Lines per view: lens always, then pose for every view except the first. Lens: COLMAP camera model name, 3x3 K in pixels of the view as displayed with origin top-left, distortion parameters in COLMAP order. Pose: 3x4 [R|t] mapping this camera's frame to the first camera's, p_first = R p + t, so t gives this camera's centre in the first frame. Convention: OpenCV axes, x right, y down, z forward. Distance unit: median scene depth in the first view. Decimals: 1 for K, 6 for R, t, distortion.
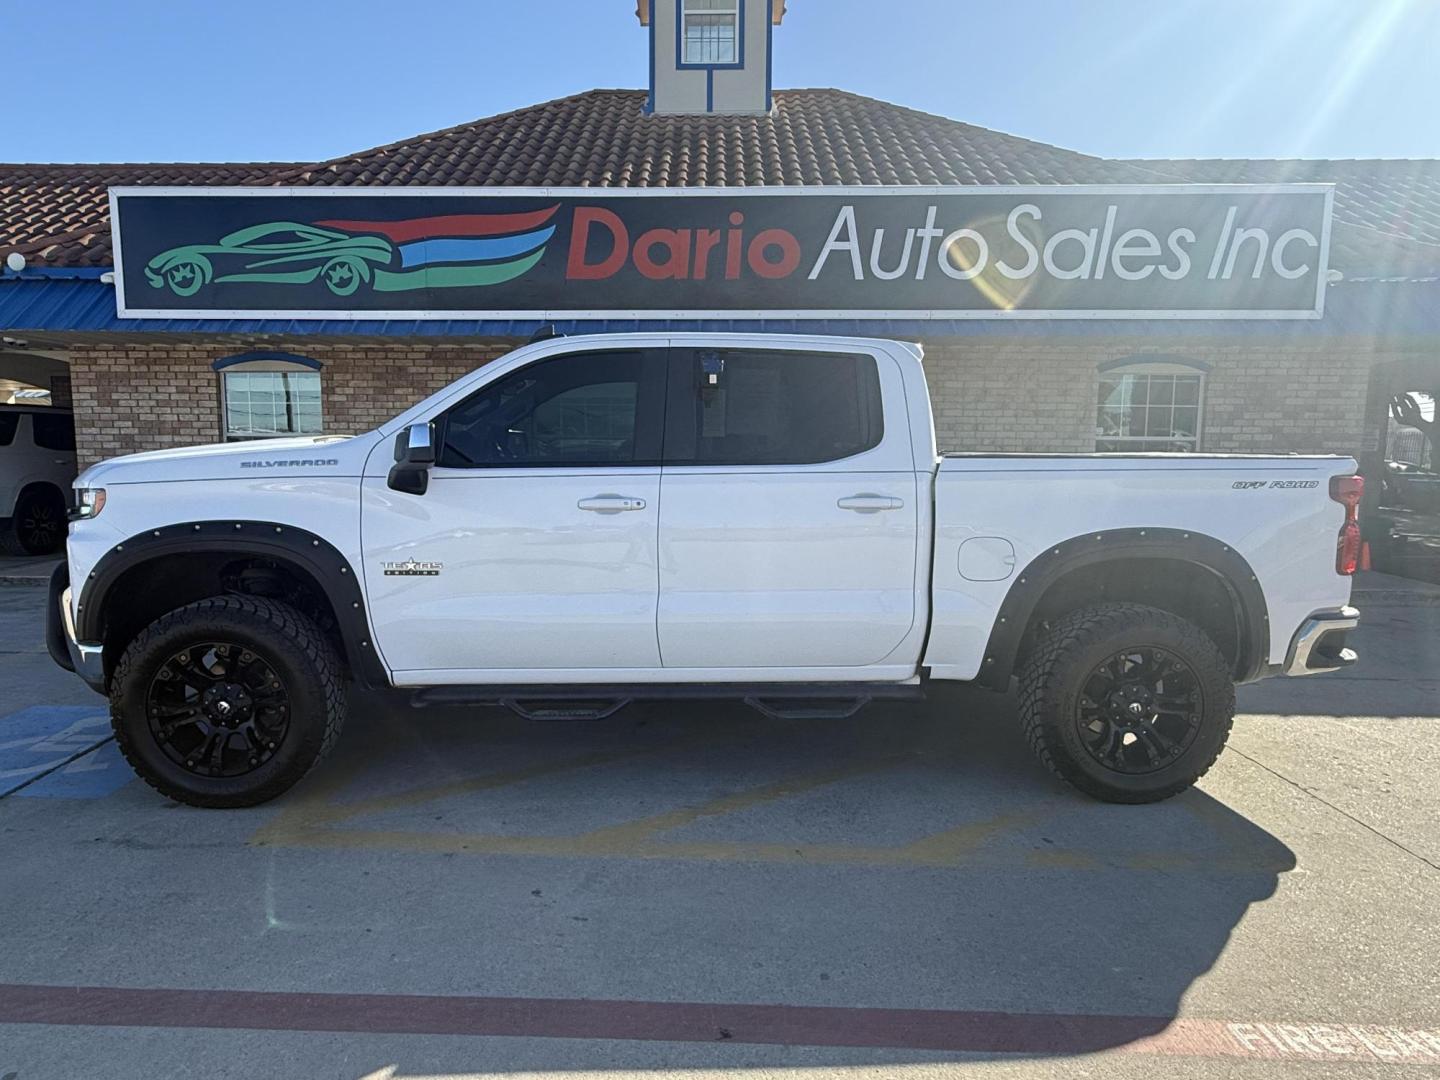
lens RADIAL K [[838.8, 0, 689.9], [0, 838.8, 534.5], [0, 0, 1]] dist [-0.024748, 0.010286]
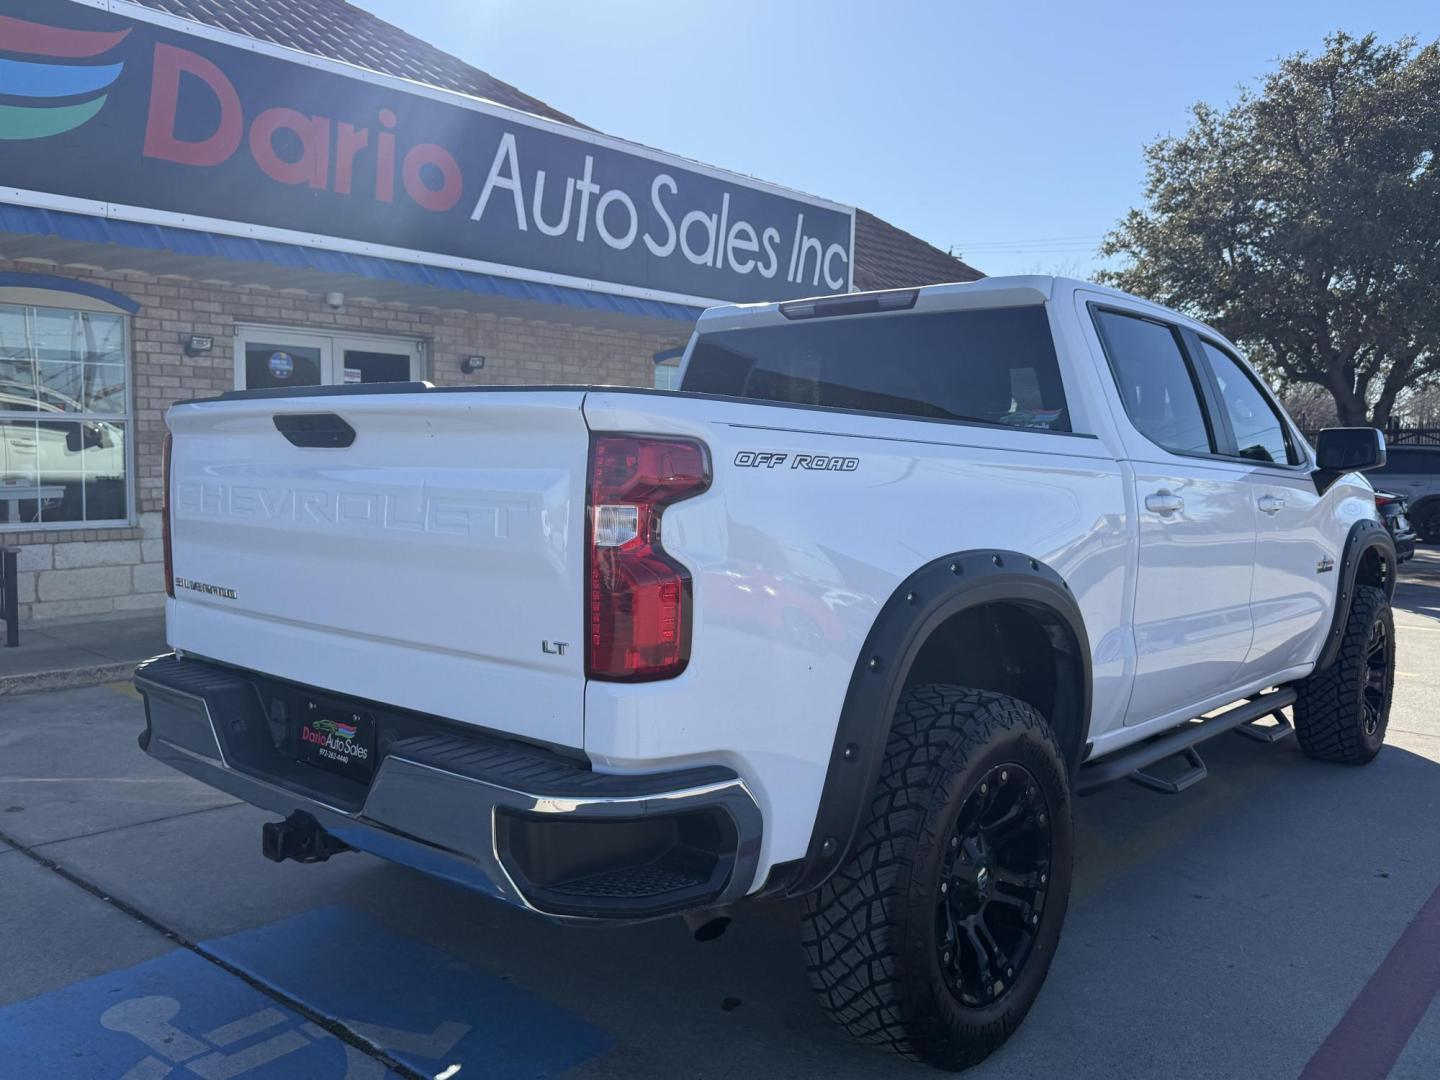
lens RADIAL K [[1130.0, 0, 728.5], [0, 1130.0, 551.6], [0, 0, 1]] dist [-0.020296, -0.036387]
pose [[0.640166, -0.061327, 0.765785, -0.486097], [0.066323, 0.997499, 0.024440, -0.013660], [-0.765369, 0.035143, 0.642632, 0.168748]]
